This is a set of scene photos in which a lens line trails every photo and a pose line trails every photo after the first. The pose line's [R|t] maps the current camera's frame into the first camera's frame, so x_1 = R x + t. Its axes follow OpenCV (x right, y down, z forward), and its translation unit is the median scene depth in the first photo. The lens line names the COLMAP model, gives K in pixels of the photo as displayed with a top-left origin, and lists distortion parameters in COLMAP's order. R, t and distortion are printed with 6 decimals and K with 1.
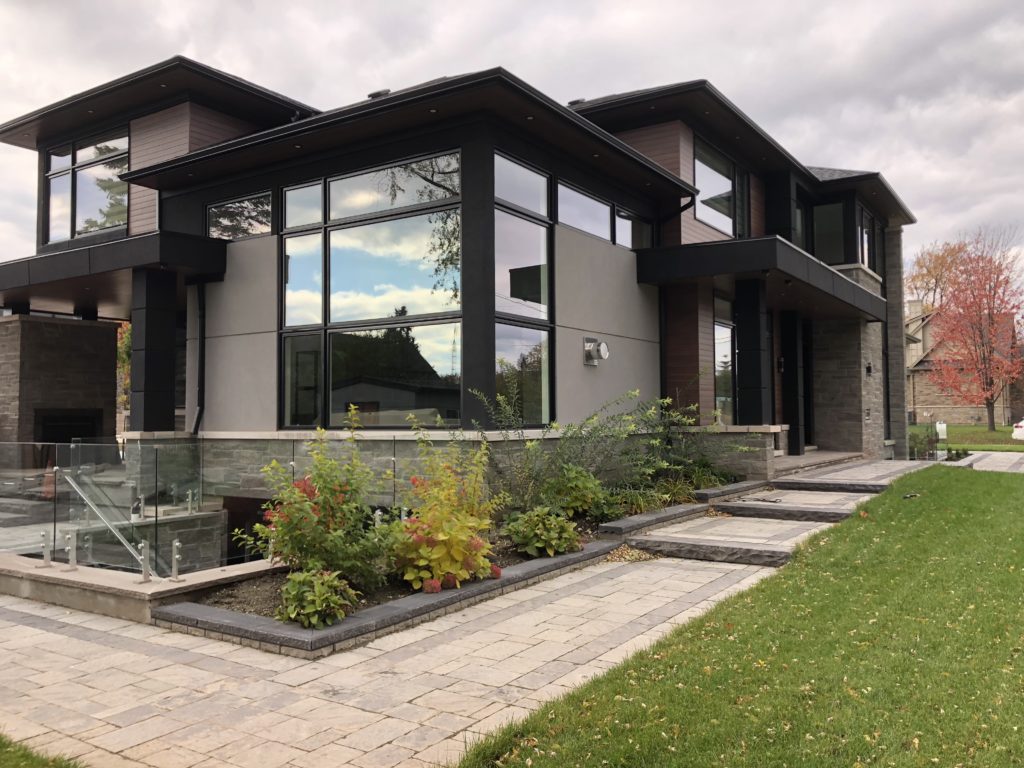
lens RADIAL K [[839.4, 0, 510.6], [0, 839.4, 380.7], [0, 0, 1]] dist [0.035351, -0.018248]
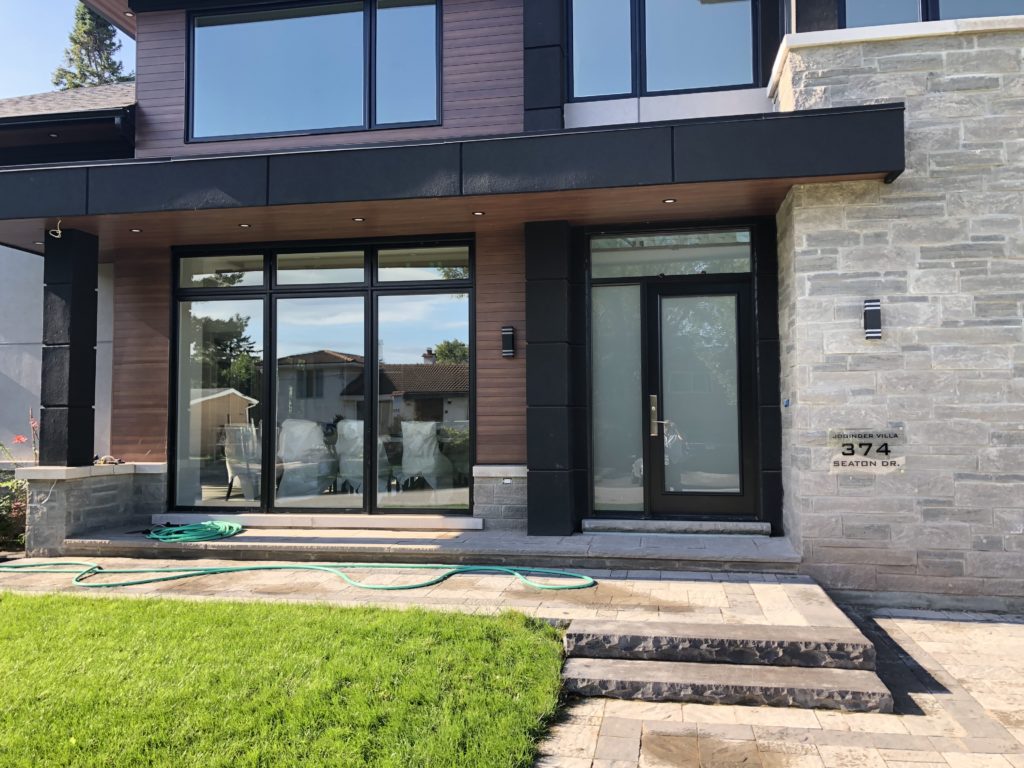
lens RADIAL K [[839.4, 0, 510.6], [0, 839.4, 380.7], [0, 0, 1]] dist [0.035351, -0.018248]
pose [[0.389994, -0.050847, -0.919413, 0.922124], [0.041240, 0.998437, -0.037724, 0.025457], [0.919894, -0.023204, 0.391481, 0.974992]]
